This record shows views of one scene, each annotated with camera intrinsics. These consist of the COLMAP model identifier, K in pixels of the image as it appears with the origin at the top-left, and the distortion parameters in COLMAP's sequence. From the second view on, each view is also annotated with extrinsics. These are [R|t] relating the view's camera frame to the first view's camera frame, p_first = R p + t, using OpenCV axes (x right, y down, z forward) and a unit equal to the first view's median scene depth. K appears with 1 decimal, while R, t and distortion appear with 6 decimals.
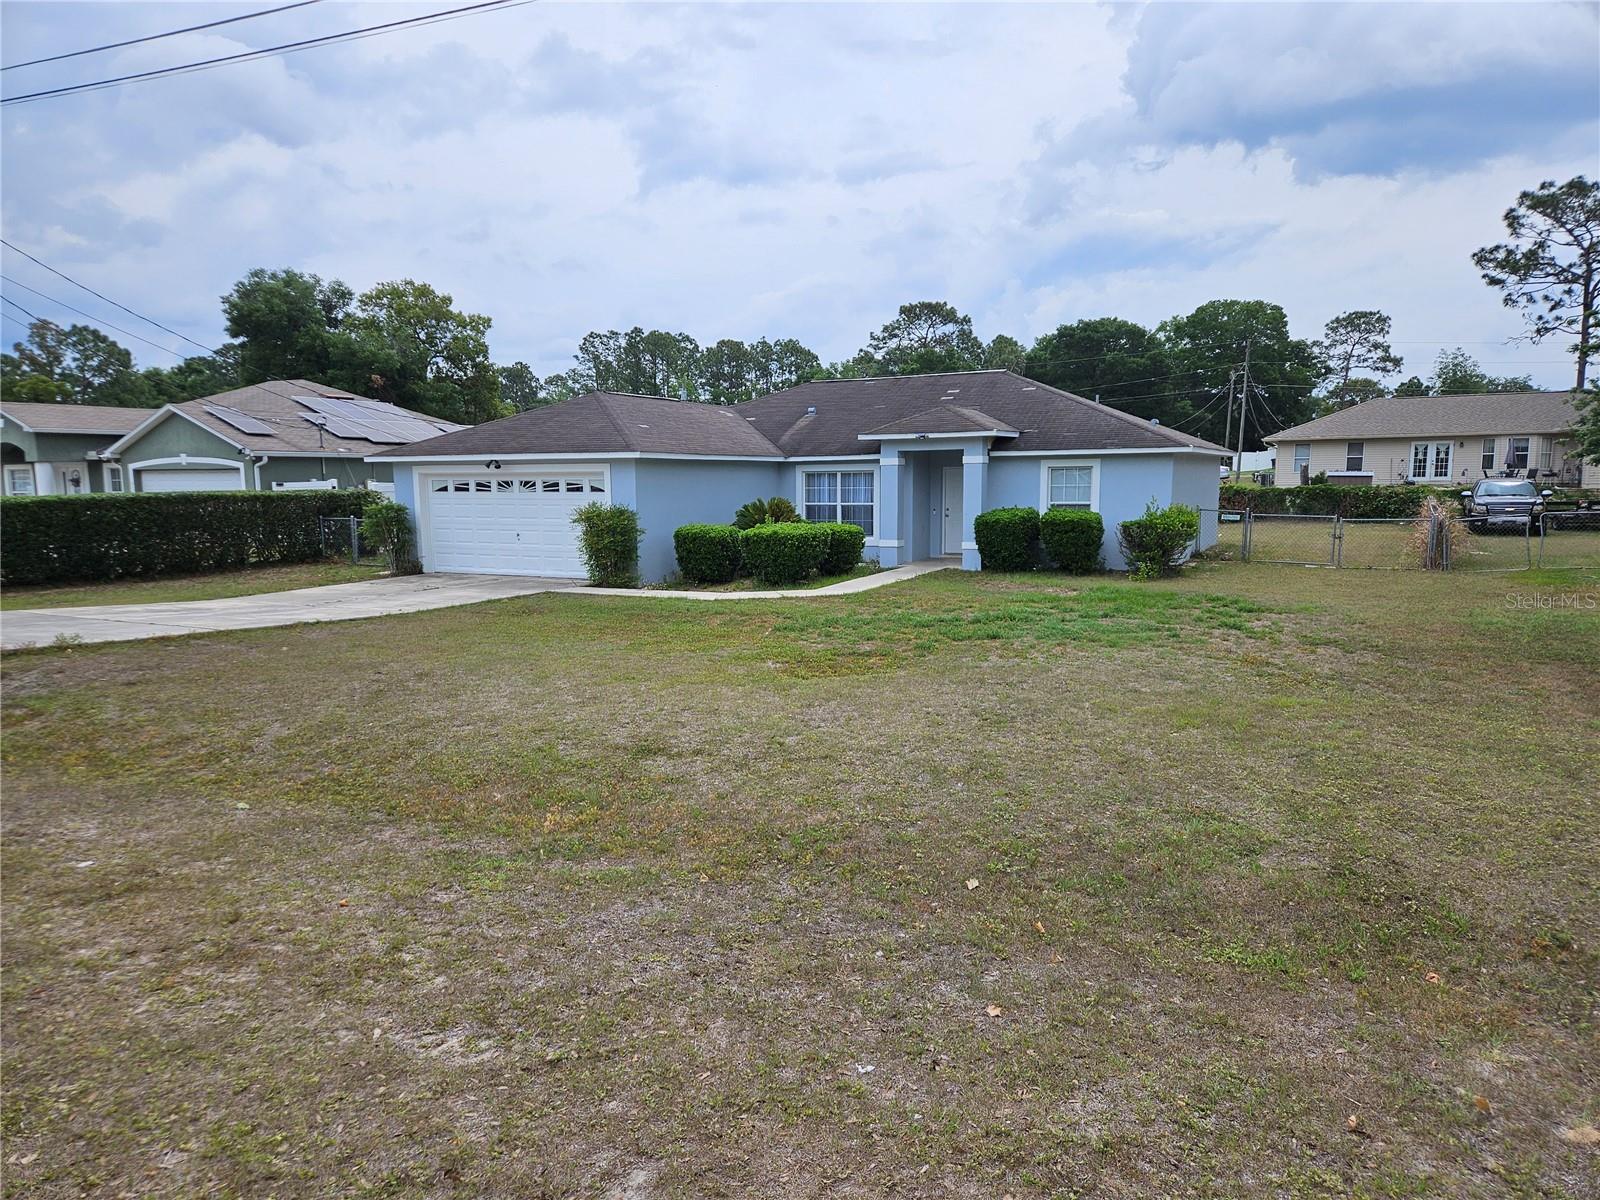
lens RADIAL K [[1060.2, 0, 798.9], [0, 1060.2, 612.8], [0, 0, 1]] dist [0.072086, -0.047607]
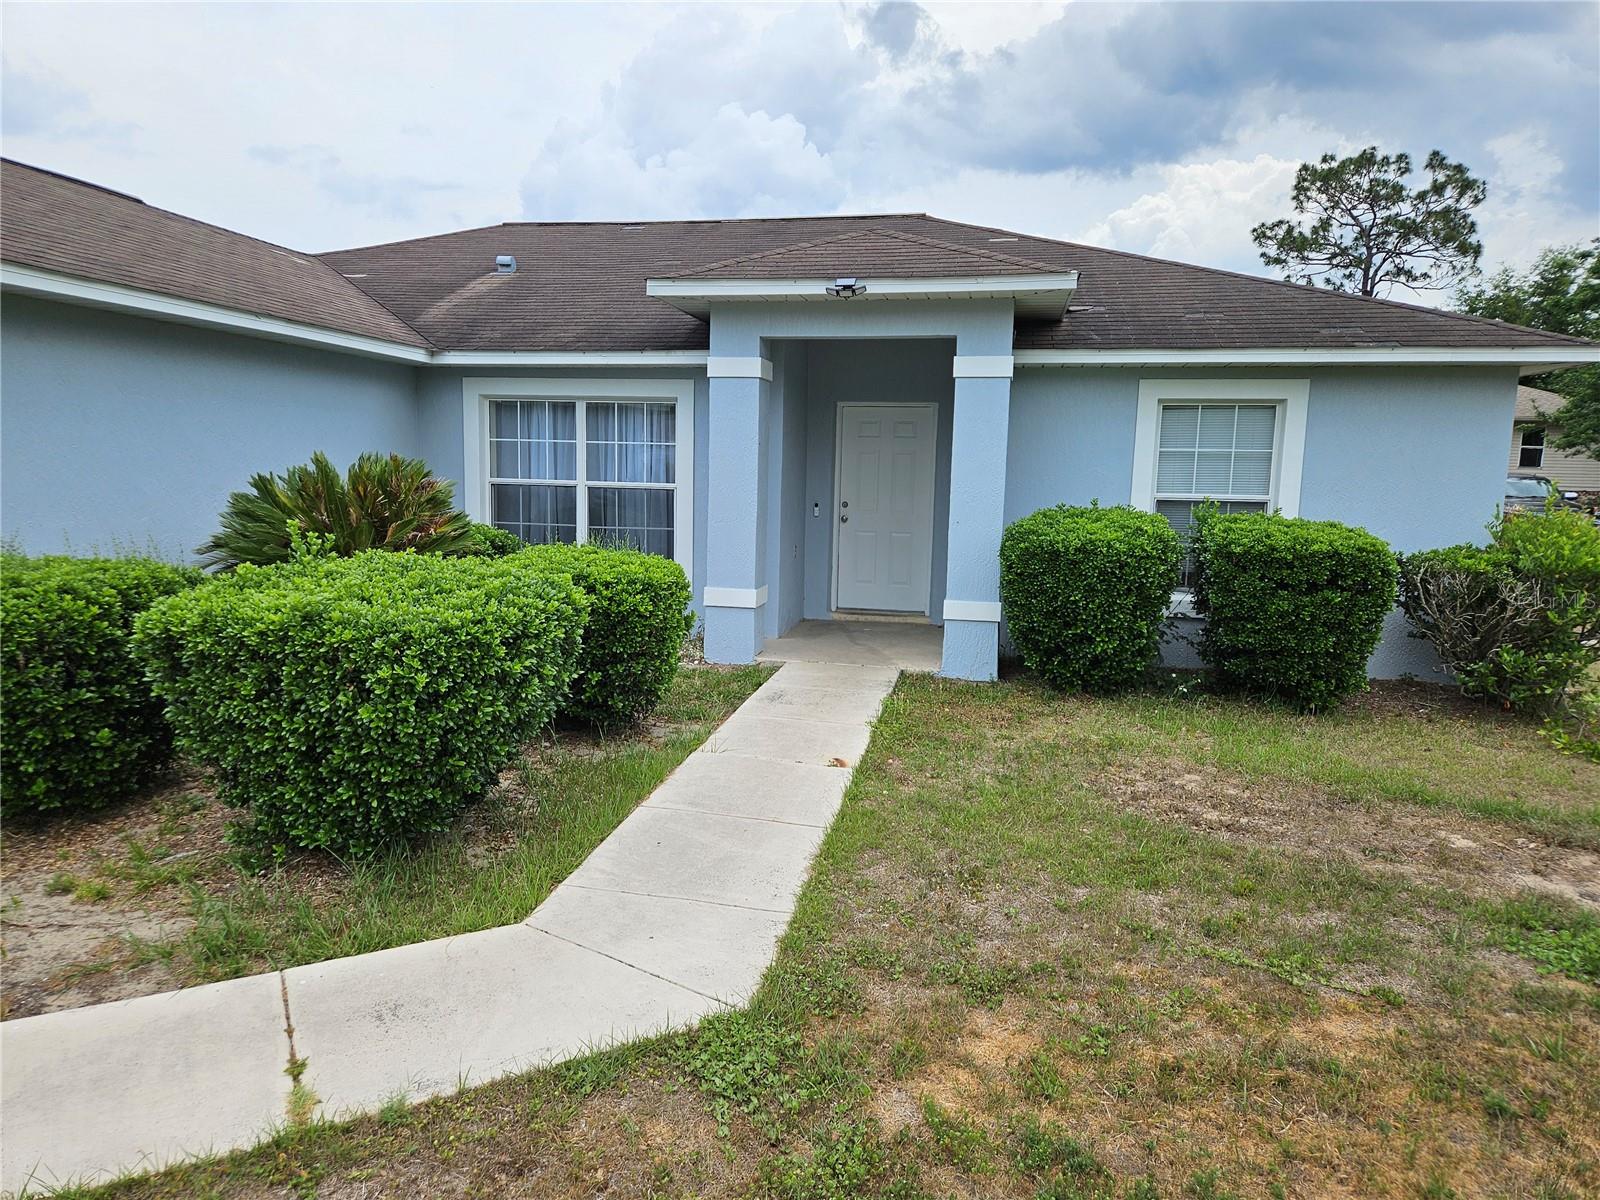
lens RADIAL K [[1060.2, 0, 793.7], [0, 1060.2, 602.0], [0, 0, 1]] dist [0.072086, -0.047607]
pose [[0.963132, -0.003555, 0.269007, 0.003089], [0.001812, 0.999976, 0.006729, -0.024340], [-0.269025, -0.005993, 0.963115, 0.238152]]
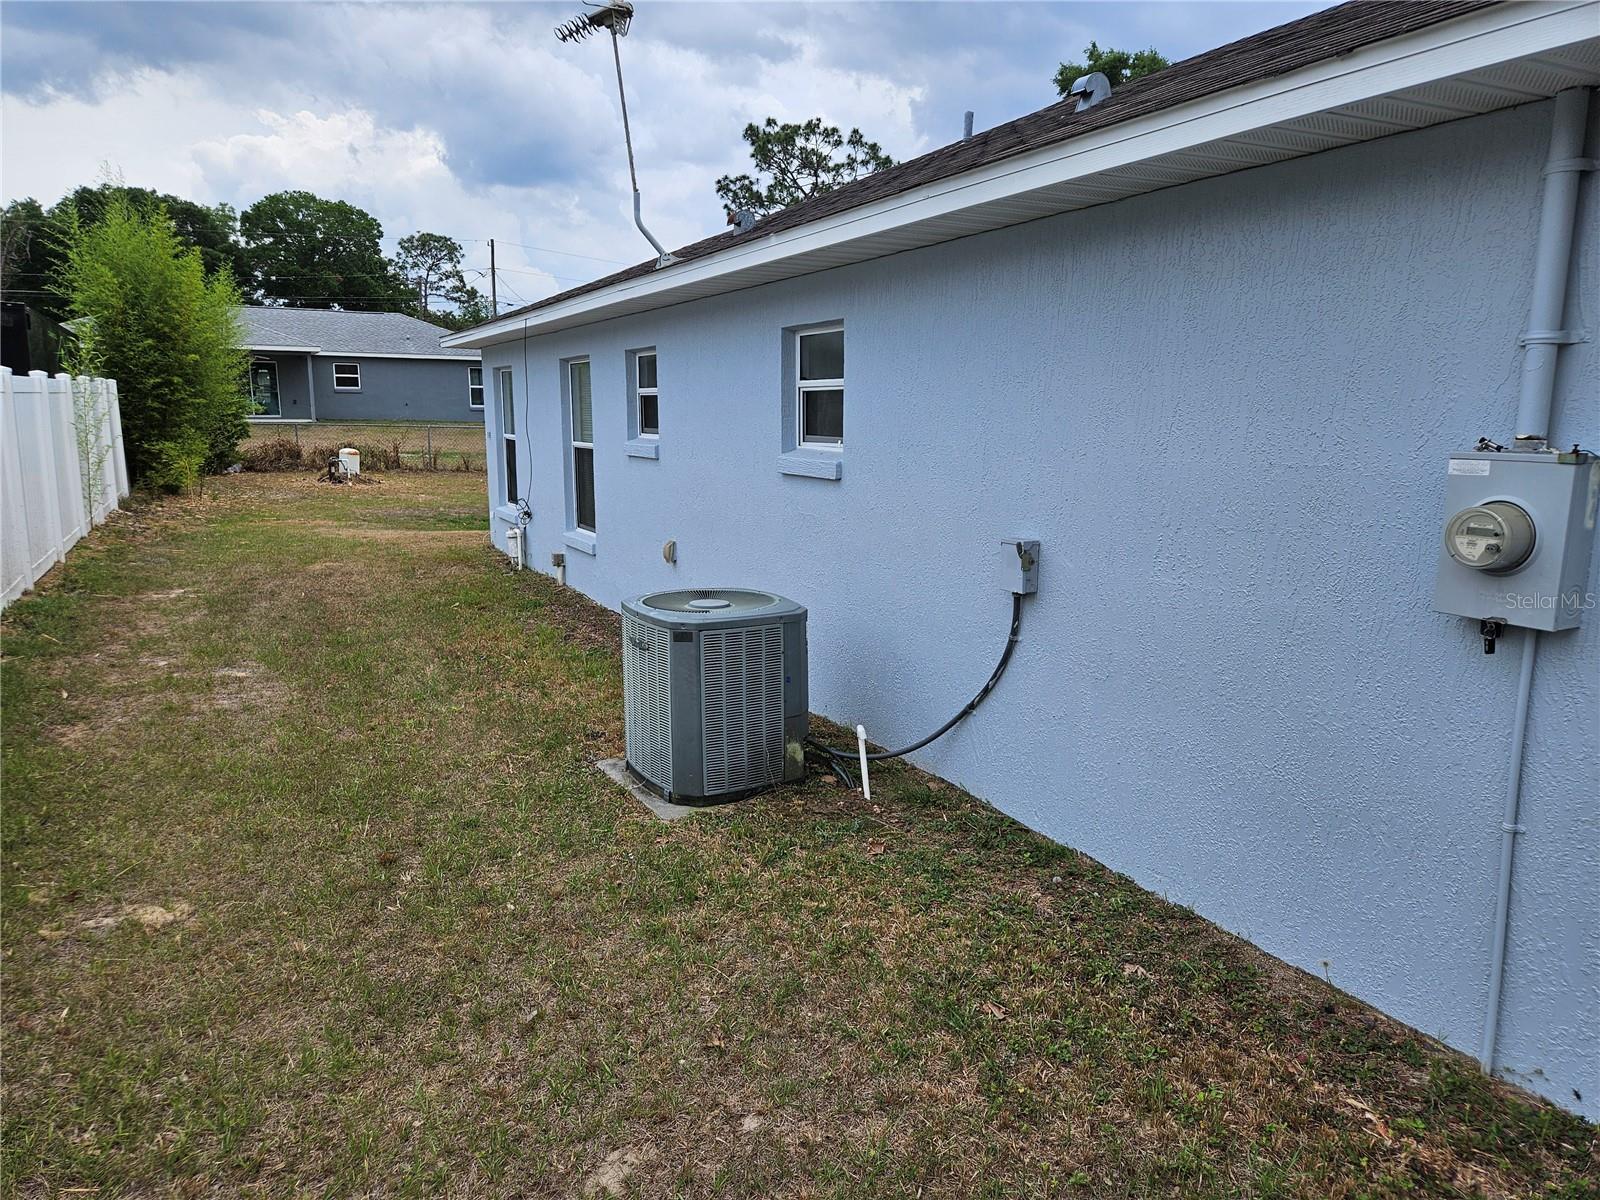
lens RADIAL K [[1060.2, 0, 769.0], [0, 1060.2, 603.6], [0, 0, 1]] dist [0.072086, -0.047607]
pose [[0.597542, -0.132205, 0.790864, -0.161556], [0.092741, 0.991090, 0.095605, -0.046425], [-0.796456, 0.016218, 0.604479, 0.412349]]
